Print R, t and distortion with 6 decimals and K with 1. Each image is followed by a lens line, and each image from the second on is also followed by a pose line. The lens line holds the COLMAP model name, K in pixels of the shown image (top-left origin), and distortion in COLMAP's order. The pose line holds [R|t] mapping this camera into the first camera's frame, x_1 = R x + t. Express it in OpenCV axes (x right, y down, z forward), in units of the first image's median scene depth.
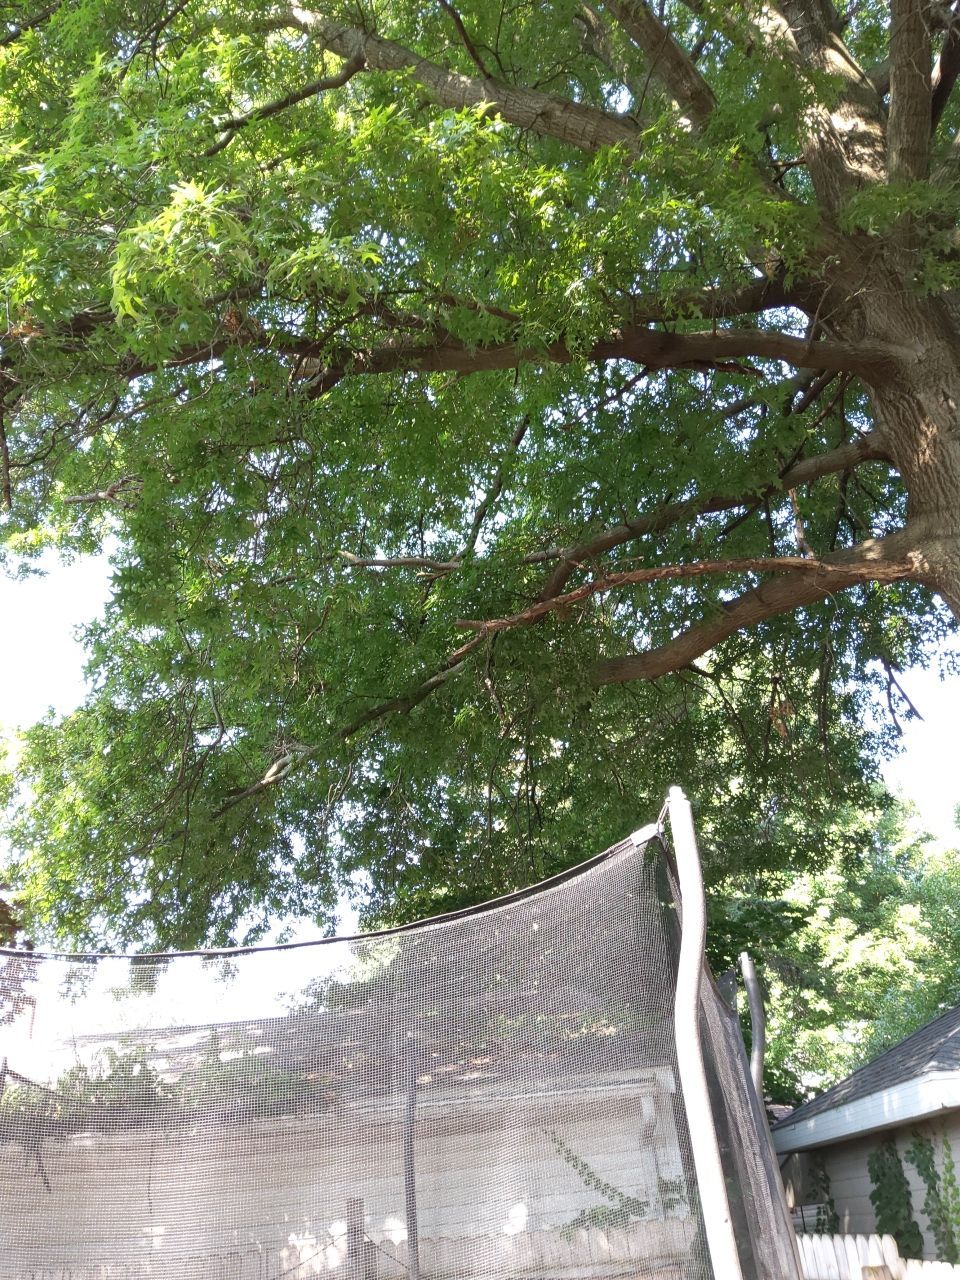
lens RADIAL K [[946.1, 0, 474.1], [0, 946.1, 630.4], [0, 0, 1]] dist [0.042687, -0.071751]
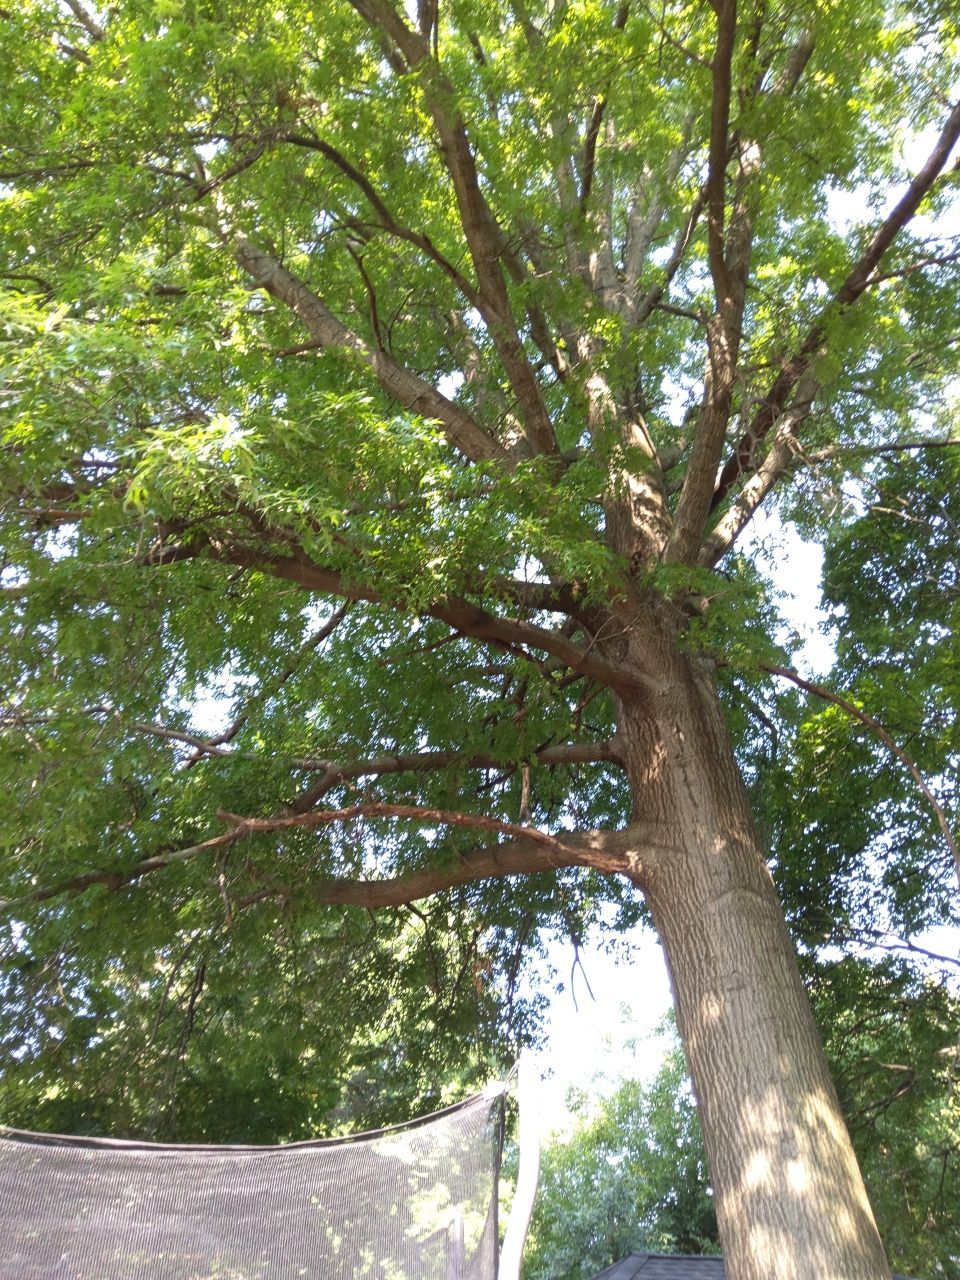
lens RADIAL K [[946.1, 0, 461.9], [0, 946.1, 639.8], [0, 0, 1]] dist [0.042687, -0.071751]
pose [[0.917897, 0.291374, 0.269380, -0.094767], [-0.230571, 0.944116, -0.235545, -0.005135], [-0.322958, 0.154095, 0.933784, -0.043910]]
